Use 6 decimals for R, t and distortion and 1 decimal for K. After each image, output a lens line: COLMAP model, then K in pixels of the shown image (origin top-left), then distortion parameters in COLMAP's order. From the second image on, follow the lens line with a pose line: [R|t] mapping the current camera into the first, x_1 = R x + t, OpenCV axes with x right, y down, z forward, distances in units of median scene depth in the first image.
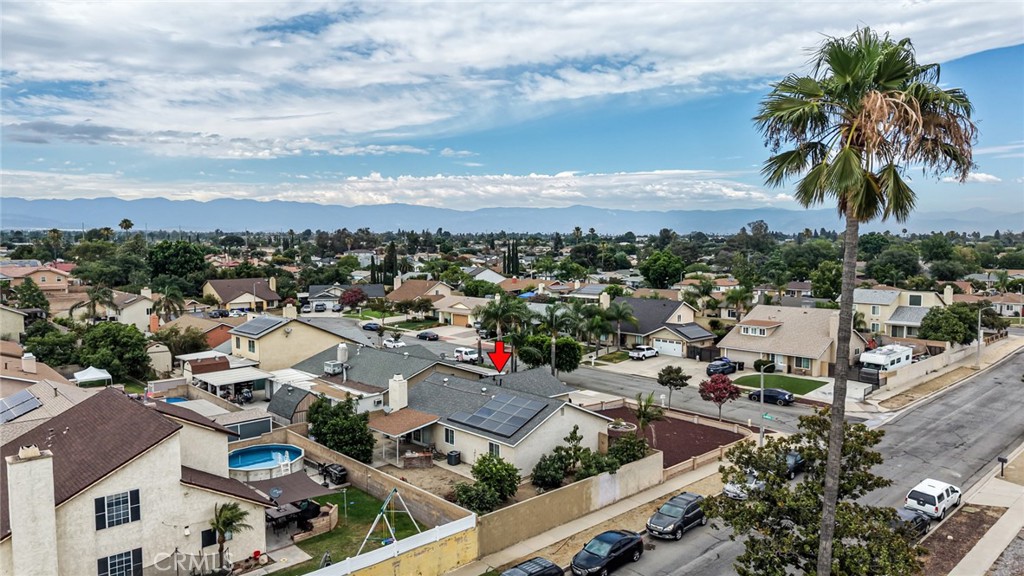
lens RADIAL K [[688.8, 0, 512.0], [0, 688.8, 288.0], [0, 0, 1]] dist [0.003060, 0.000664]
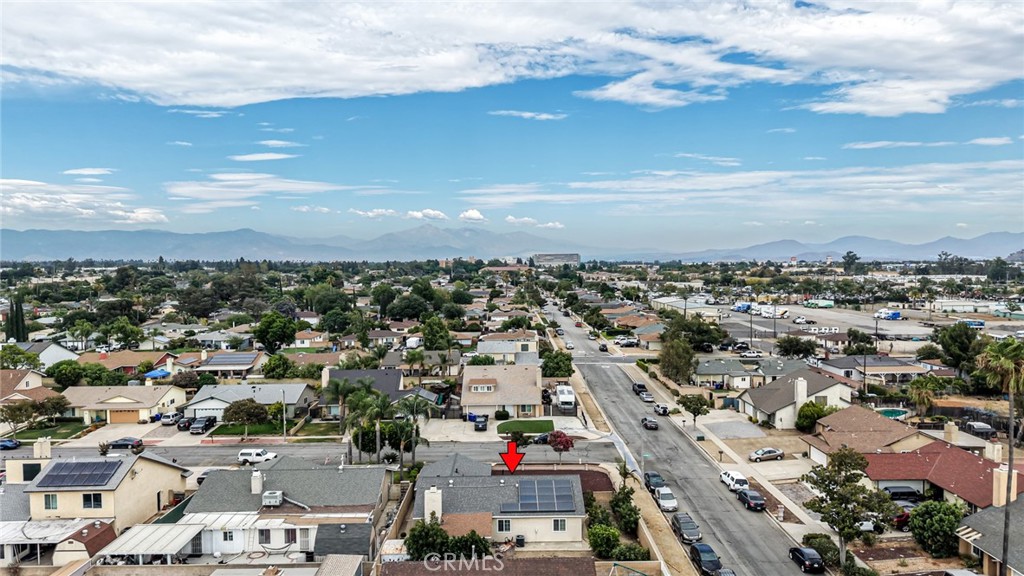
lens RADIAL K [[723.4, 0, 512.0], [0, 723.4, 288.0], [0, 0, 1]] dist [0.002929, 0.000710]
pose [[0.668208, -0.034109, 0.743192, -0.584597], [0.059378, 0.998207, -0.007574, -0.106640], [-0.741601, 0.049191, 0.669035, 0.084615]]
